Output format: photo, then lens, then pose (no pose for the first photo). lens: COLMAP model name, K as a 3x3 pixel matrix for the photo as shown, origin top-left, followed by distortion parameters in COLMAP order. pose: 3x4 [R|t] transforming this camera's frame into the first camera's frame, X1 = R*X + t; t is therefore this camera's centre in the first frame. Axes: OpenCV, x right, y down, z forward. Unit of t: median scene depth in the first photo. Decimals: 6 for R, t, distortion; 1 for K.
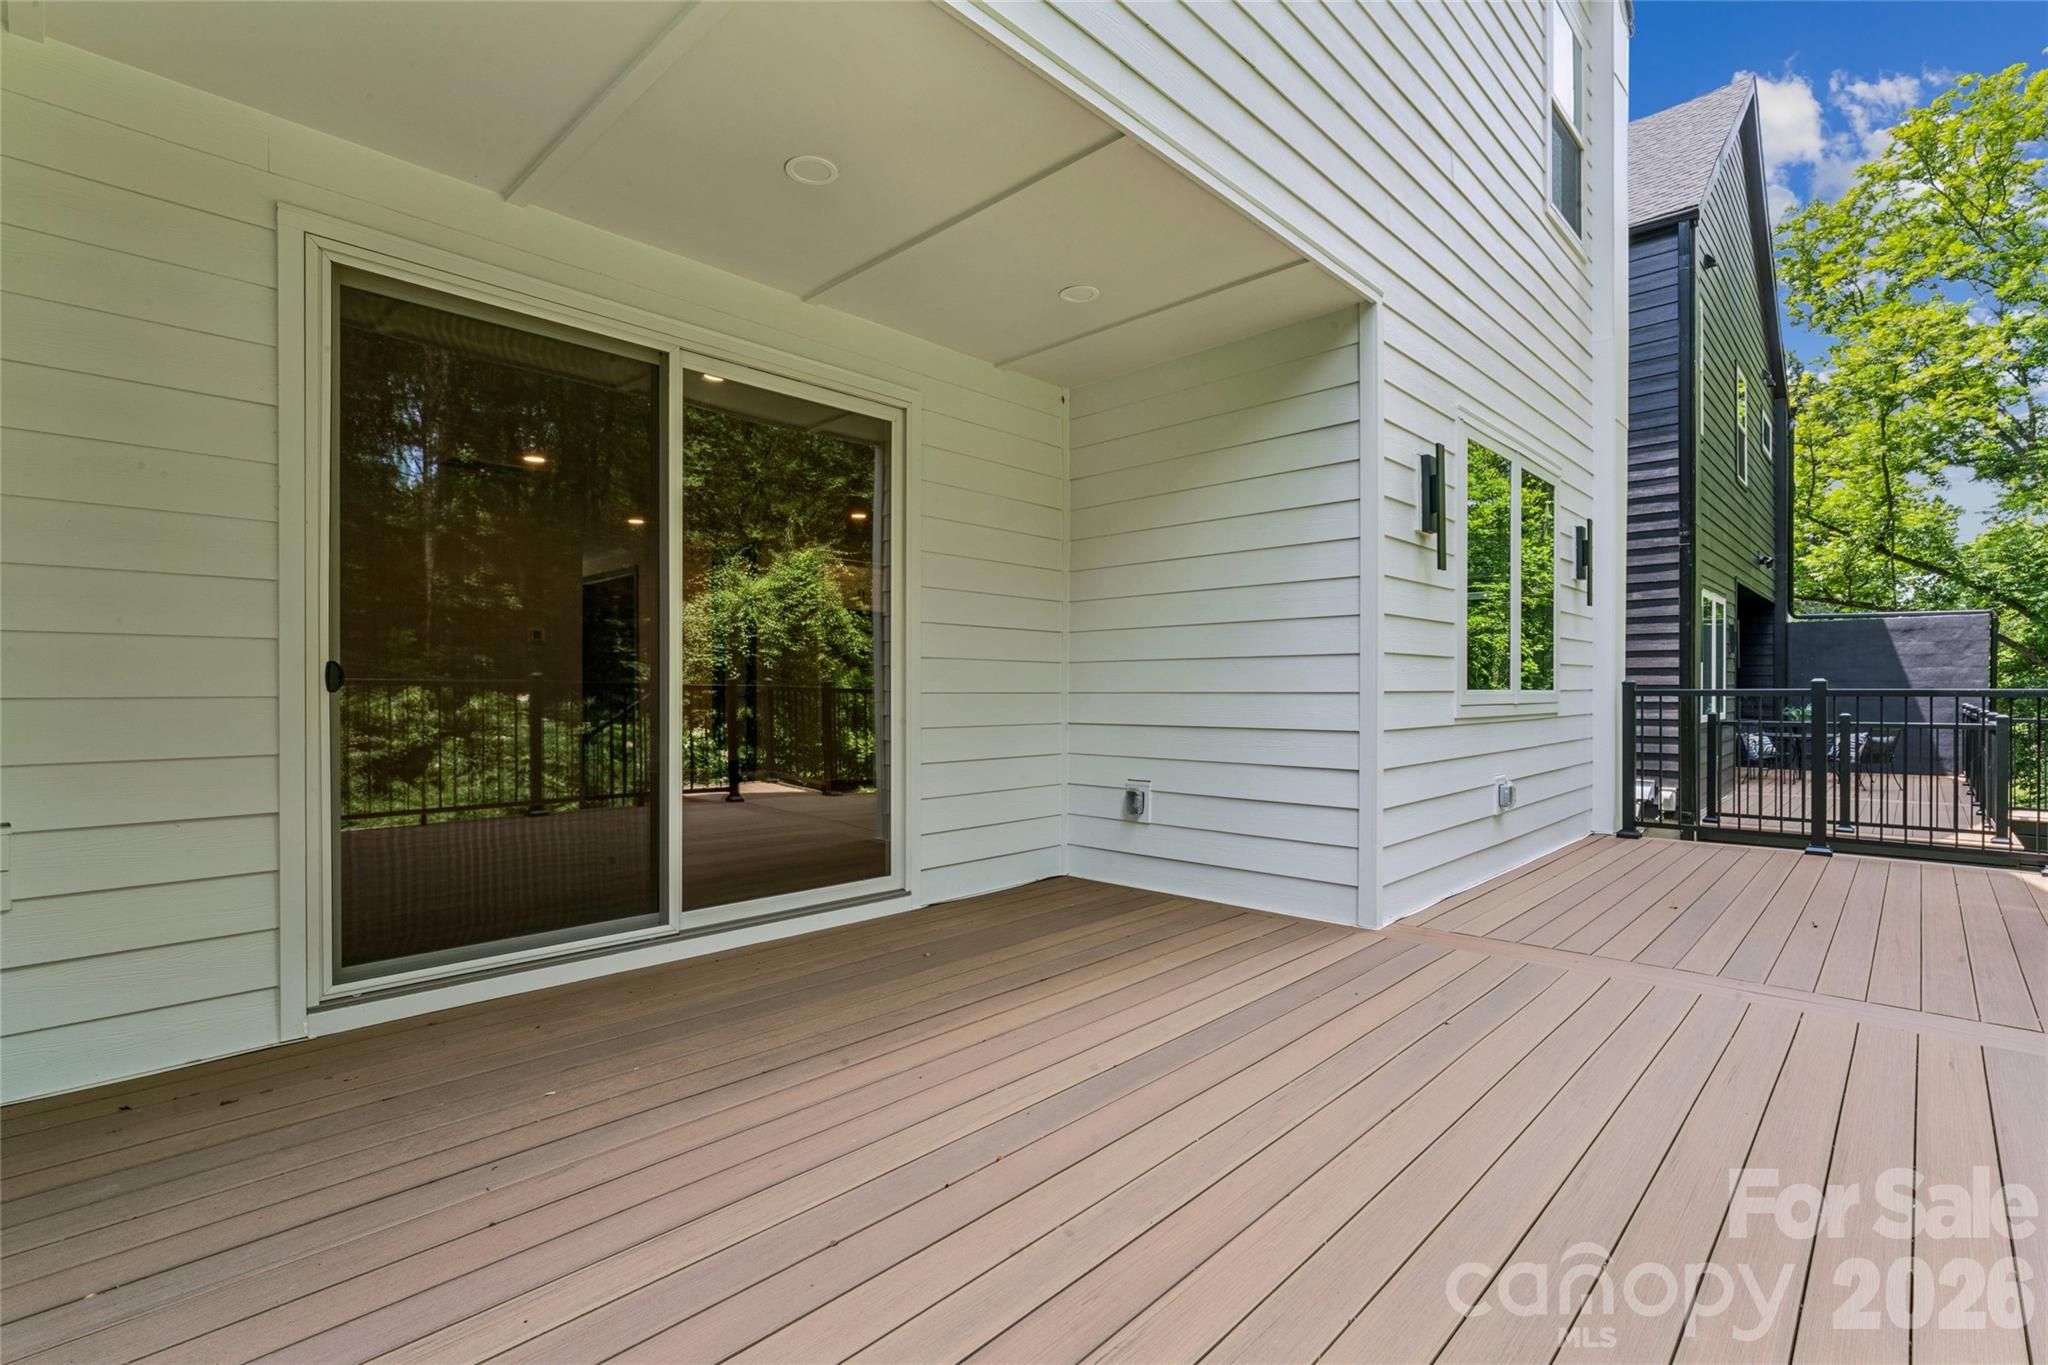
lens RADIAL K [[943.2, 0, 1017.7], [0, 943.2, 690.3], [0, 0, 1]] dist [0.001420, -0.001525]
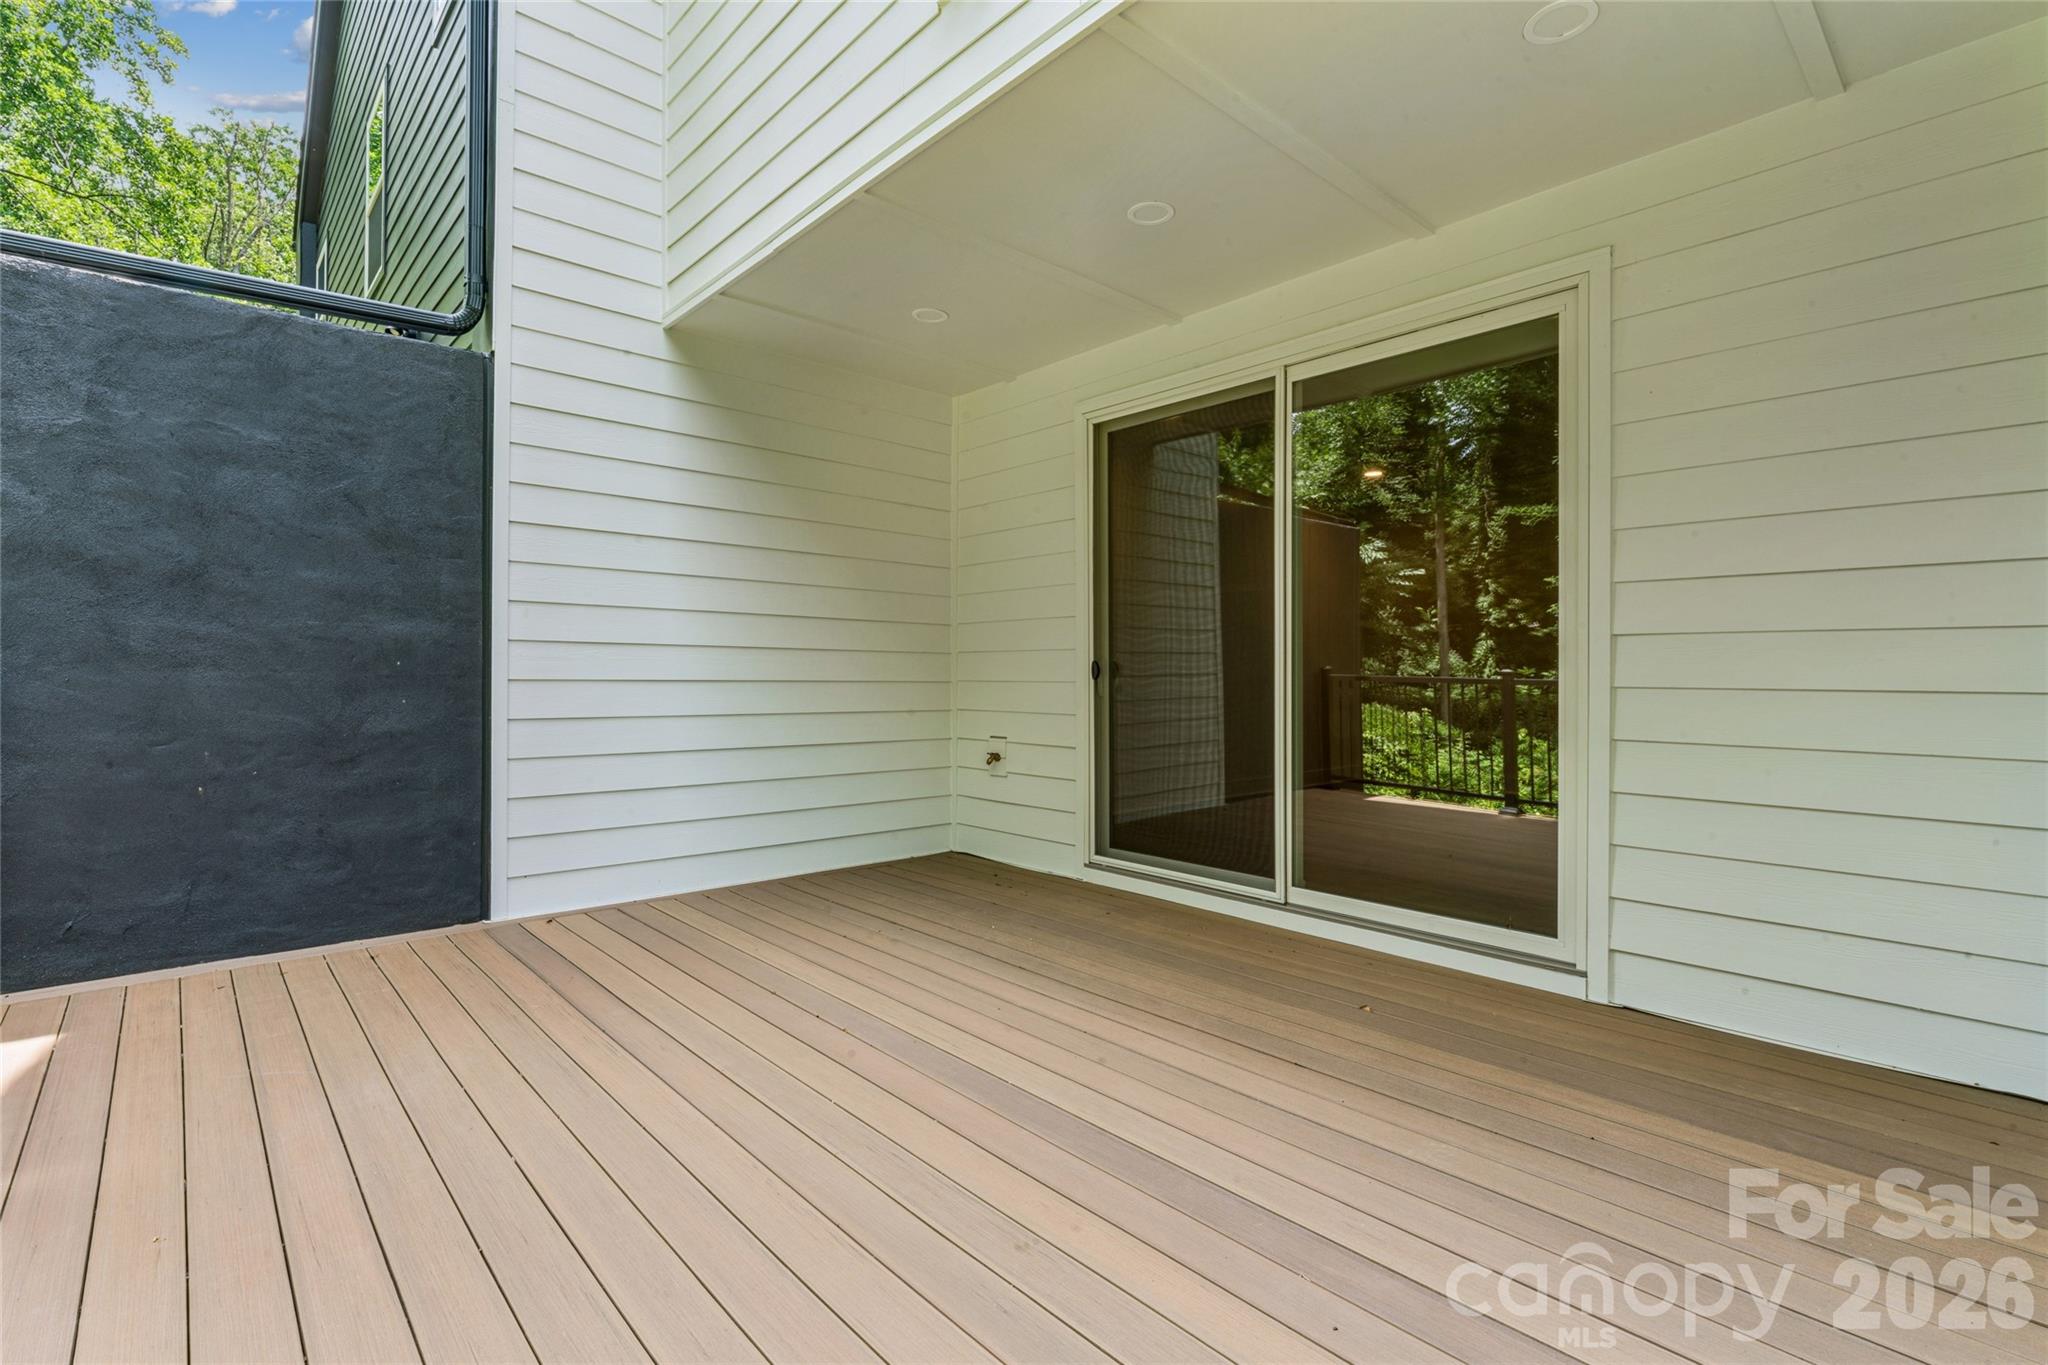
lens RADIAL K [[943.2, 0, 1017.9], [0, 943.2, 670.9], [0, 0, 1]] dist [0.001420, -0.001525]
pose [[-0.073442, -0.002562, -0.997296, 0.903859], [-0.006046, 0.999979, -0.002124, -0.007970], [0.997281, 0.005873, -0.073456, 0.934309]]
